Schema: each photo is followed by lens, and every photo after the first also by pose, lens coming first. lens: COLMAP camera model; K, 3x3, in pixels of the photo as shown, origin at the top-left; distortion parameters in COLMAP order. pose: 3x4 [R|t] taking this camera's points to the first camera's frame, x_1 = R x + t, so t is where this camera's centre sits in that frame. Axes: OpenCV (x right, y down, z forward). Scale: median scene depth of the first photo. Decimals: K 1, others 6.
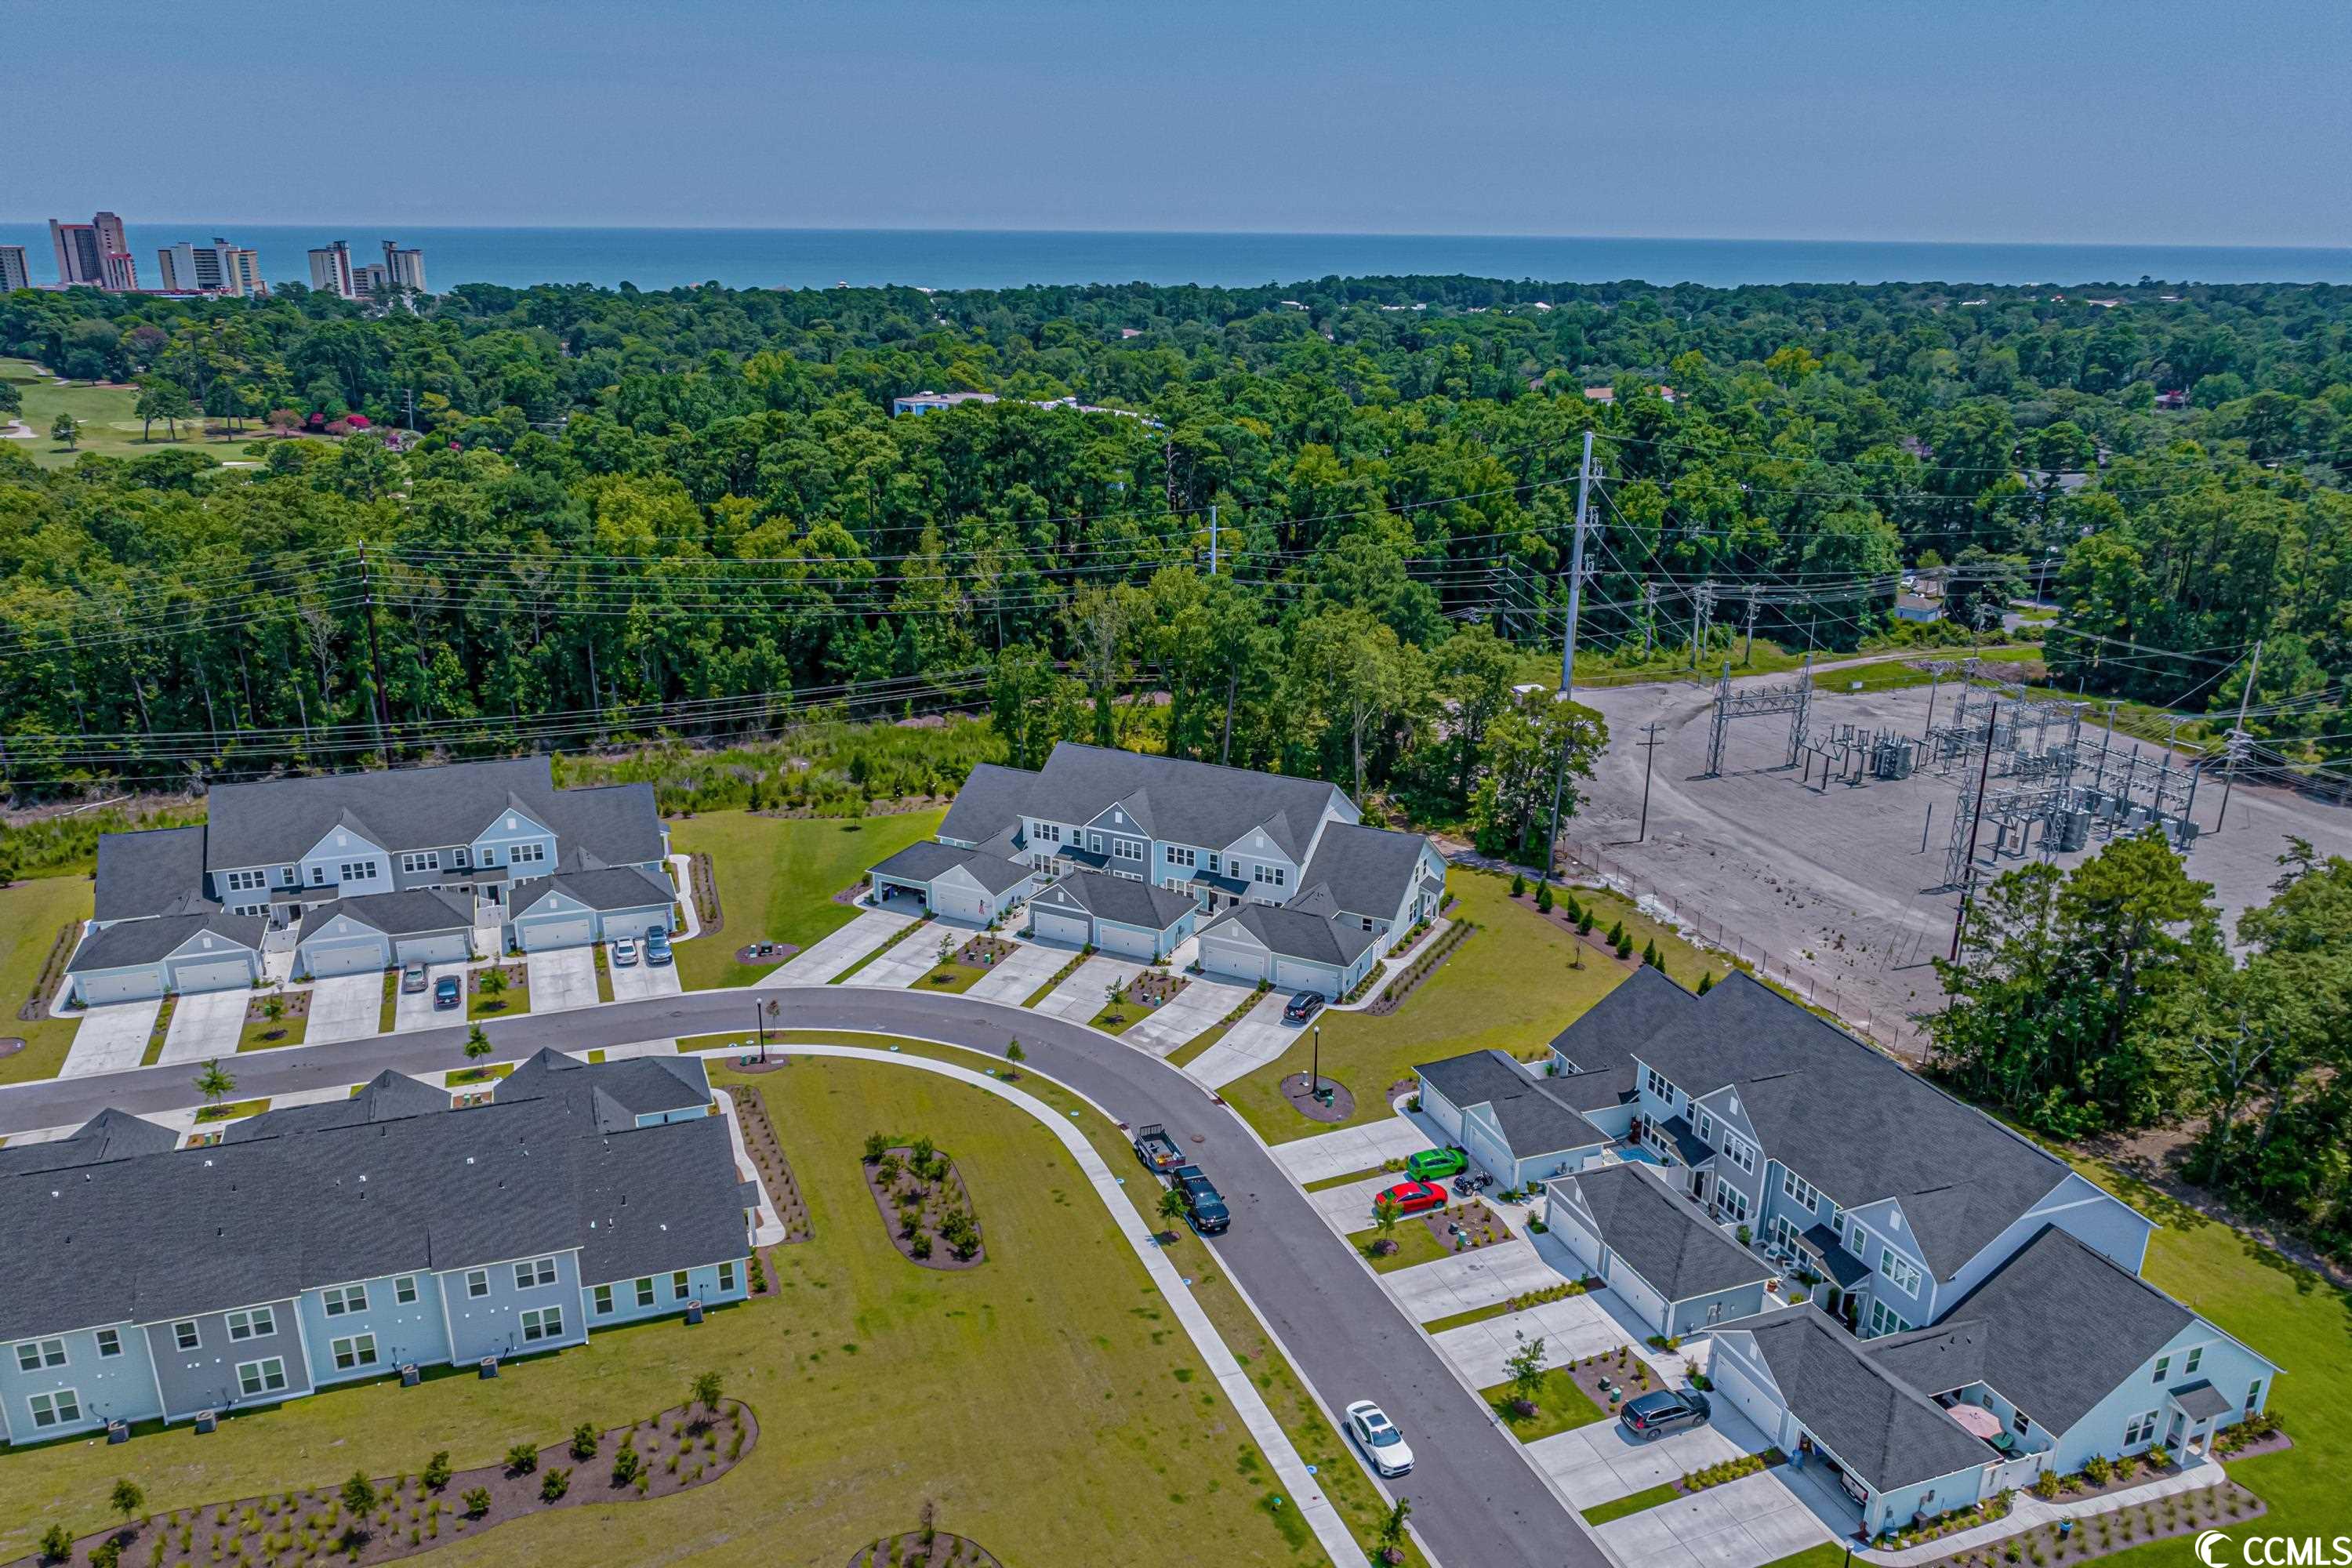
lens RADIAL K [[1717.3, 0, 1176.0], [0, 1717.3, 784.0], [0, 0, 1]] dist [-0.012868, -0.004028]
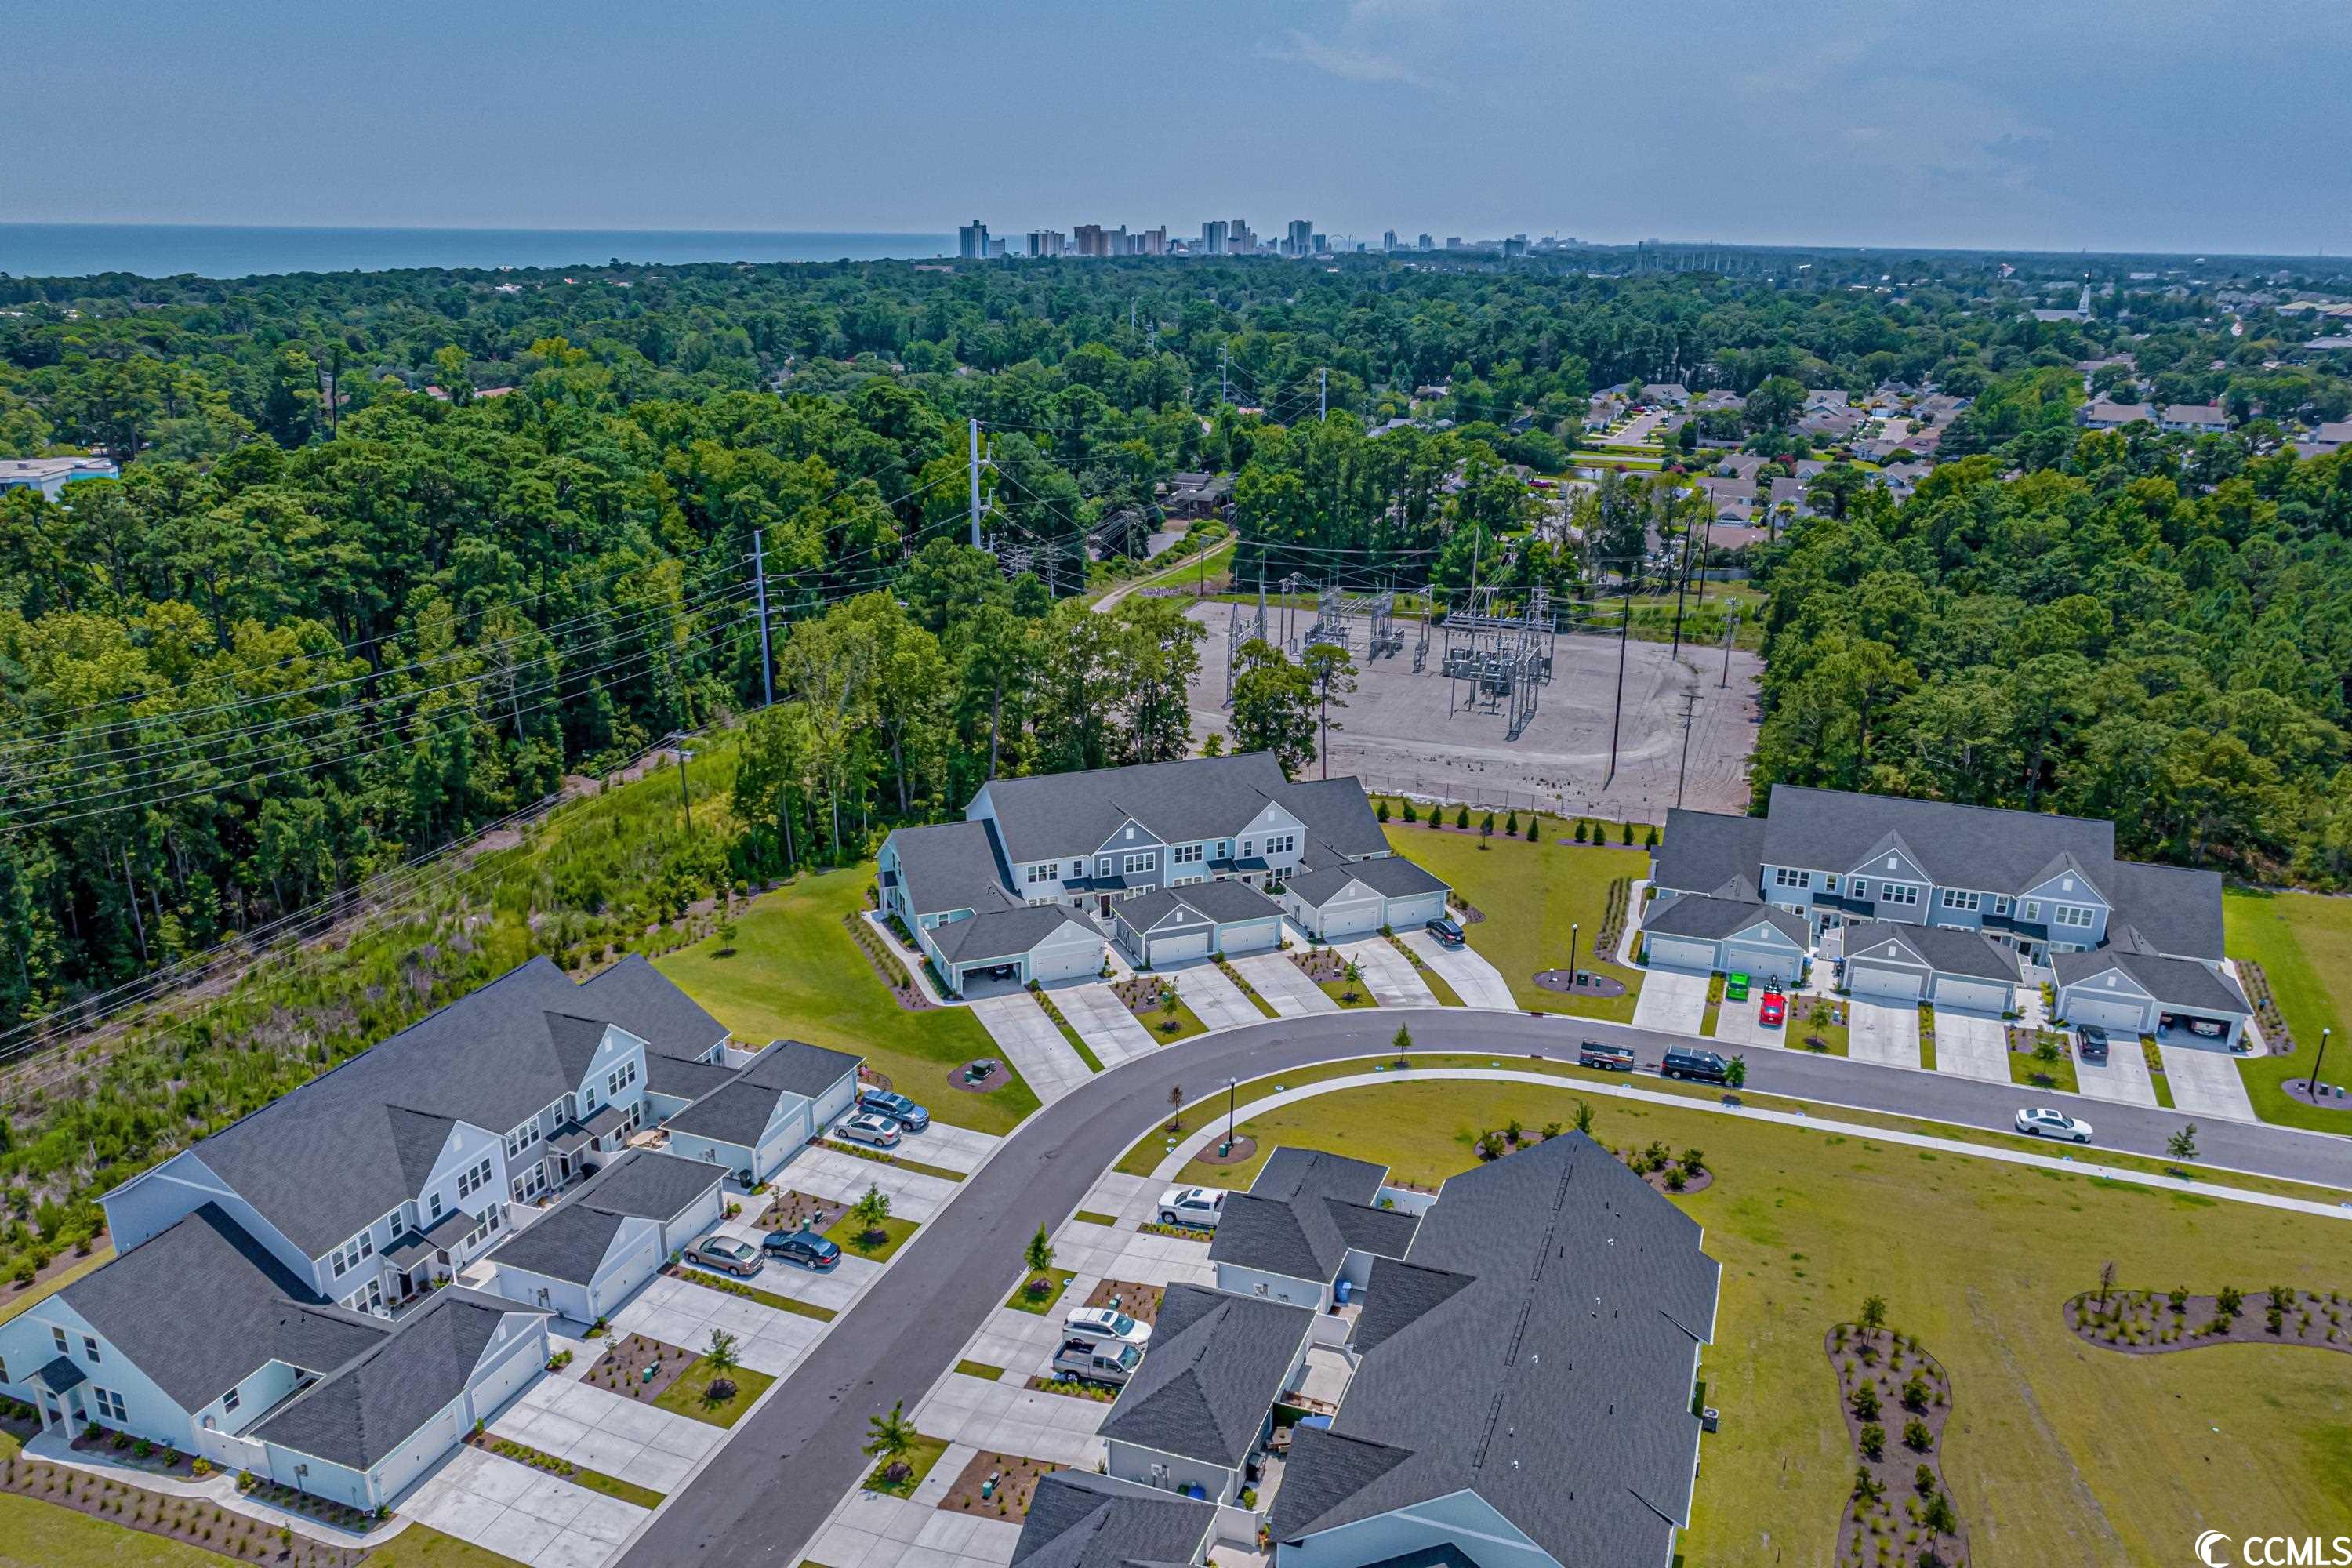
lens RADIAL K [[1717.3, 0, 1176.0], [0, 1717.3, 784.0], [0, 0, 1]] dist [-0.012868, -0.004028]
pose [[0.657536, -0.231257, 0.717054, -0.733262], [0.225390, 0.968521, 0.105675, -0.108592], [-0.718920, 0.092131, 0.688960, 0.310052]]
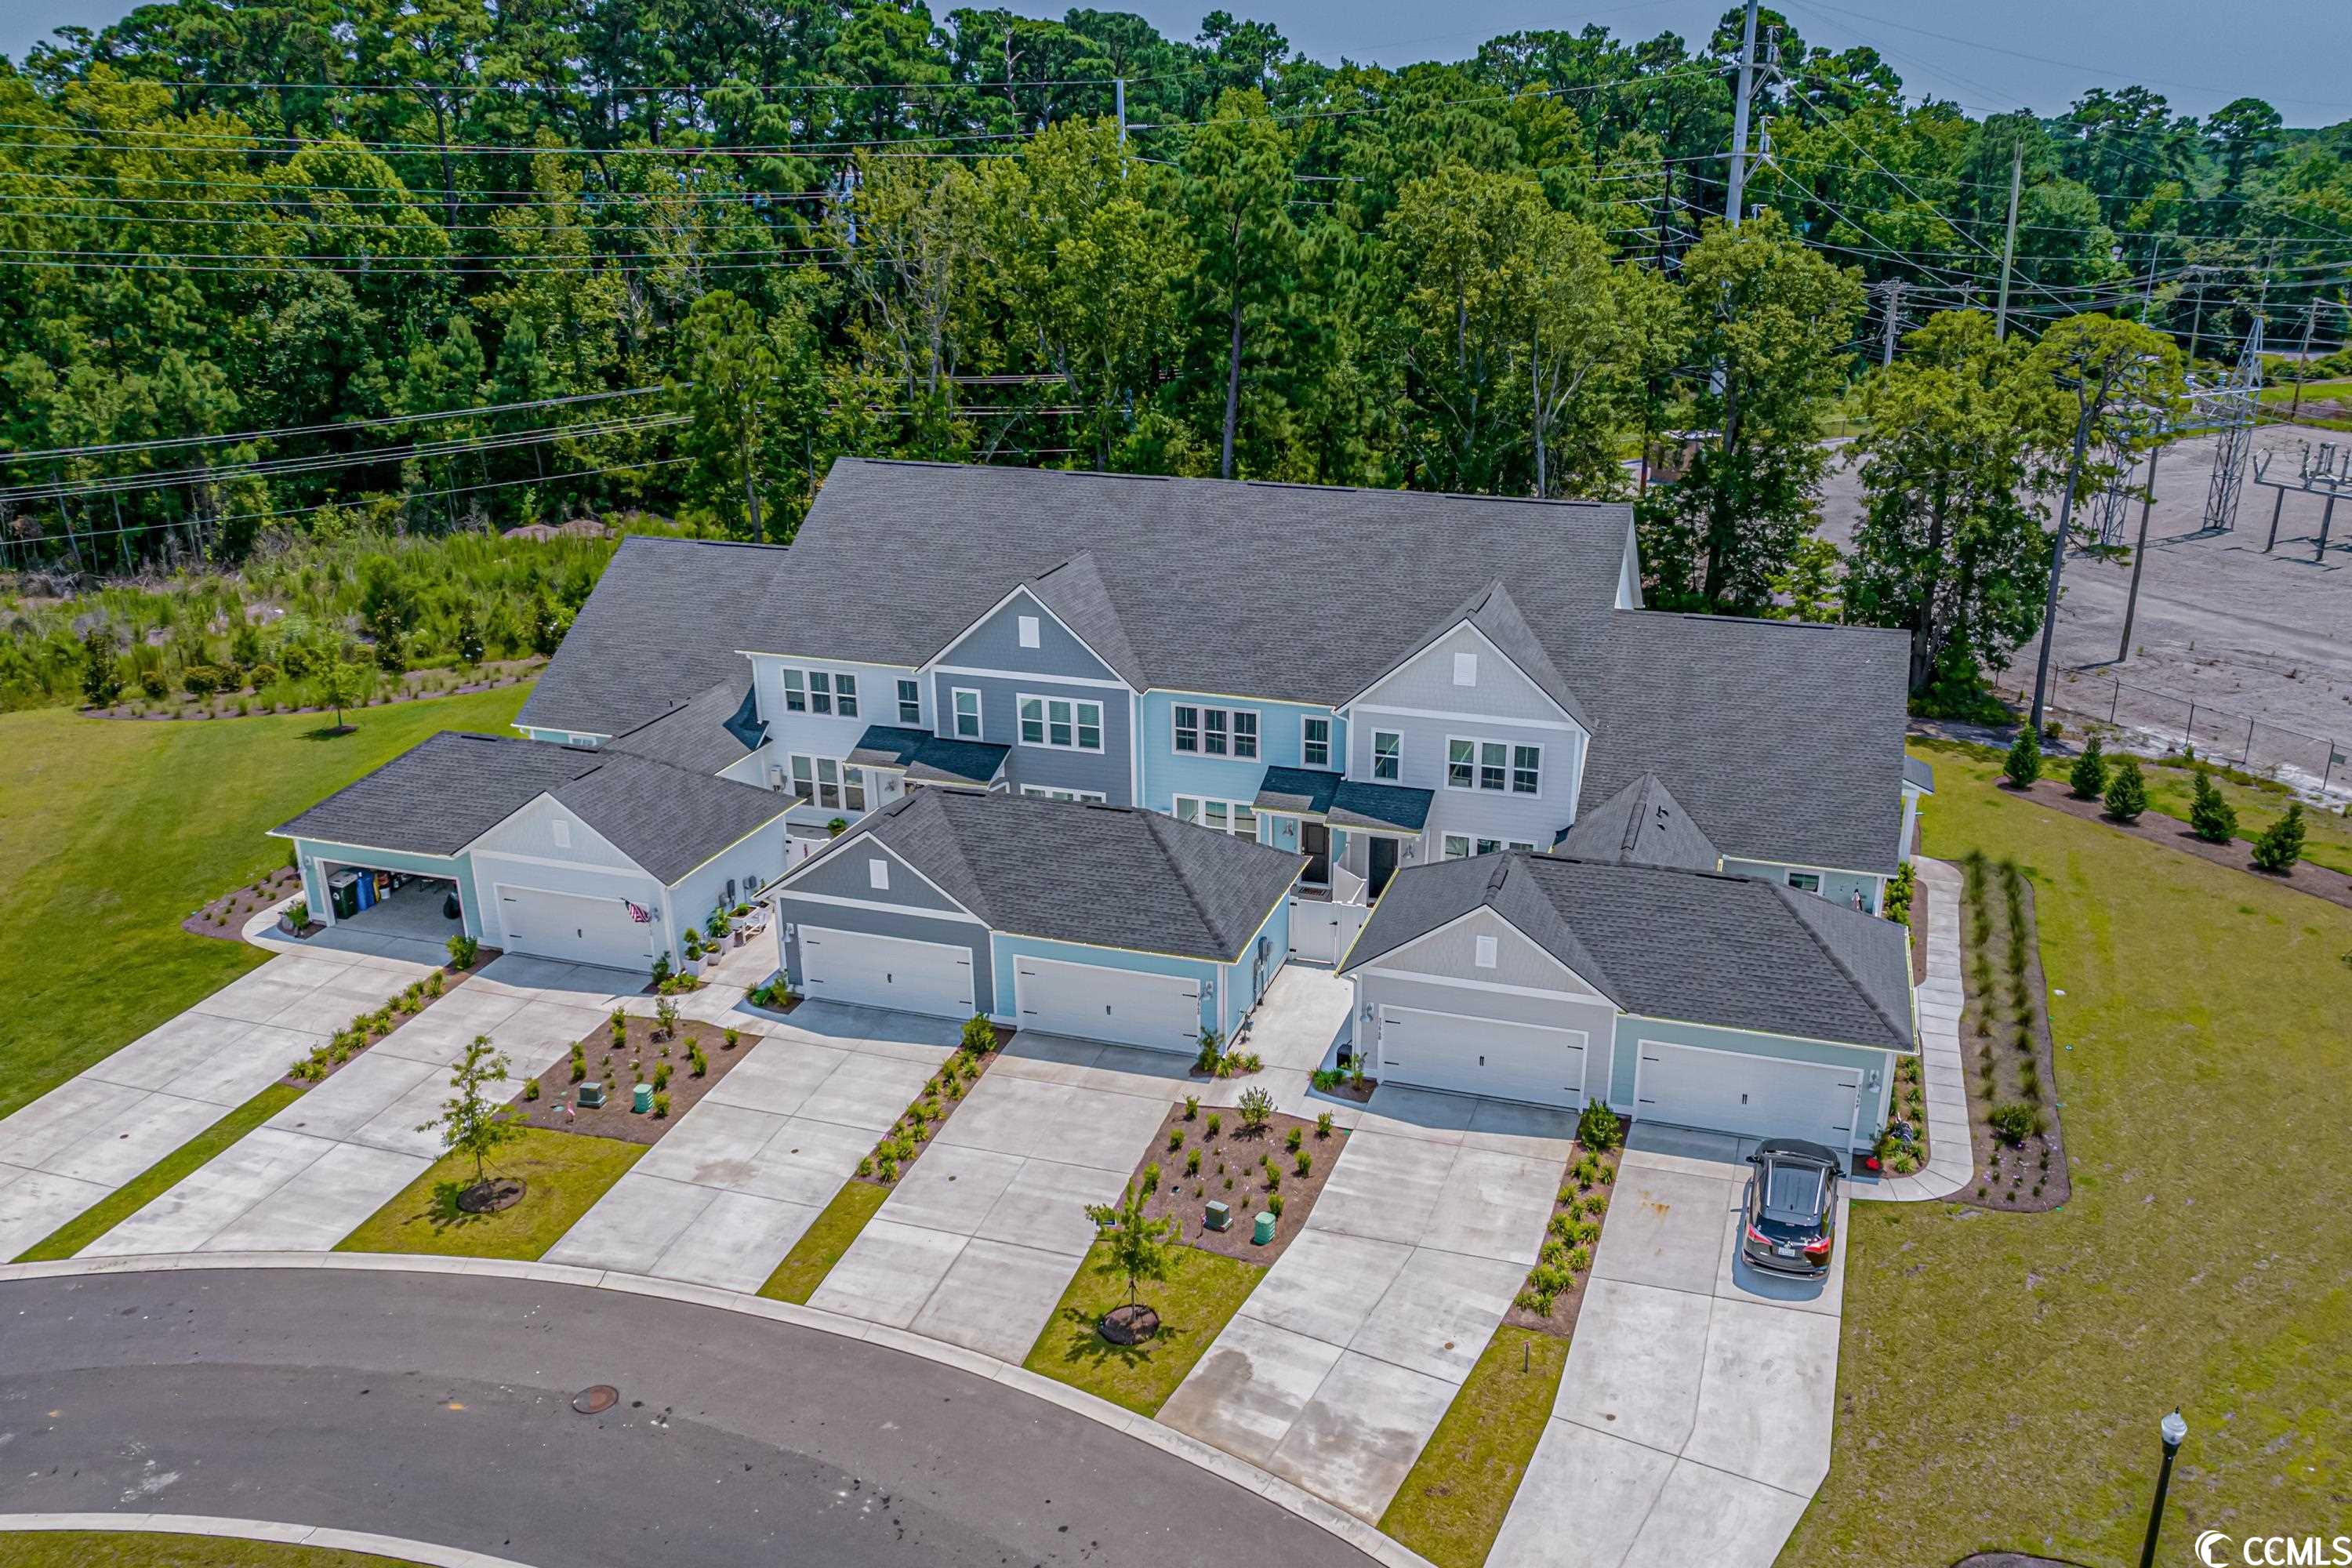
lens RADIAL K [[1798.9, 0, 1259.5], [0, 1798.9, 782.6], [0, 0, 1]] dist [-0.018905, -0.005683]
pose [[0.985673, -0.063321, 0.156330, -0.047511], [0.057297, 0.997442, 0.042747, 0.038107], [-0.158637, -0.033177, 0.986779, 0.648985]]
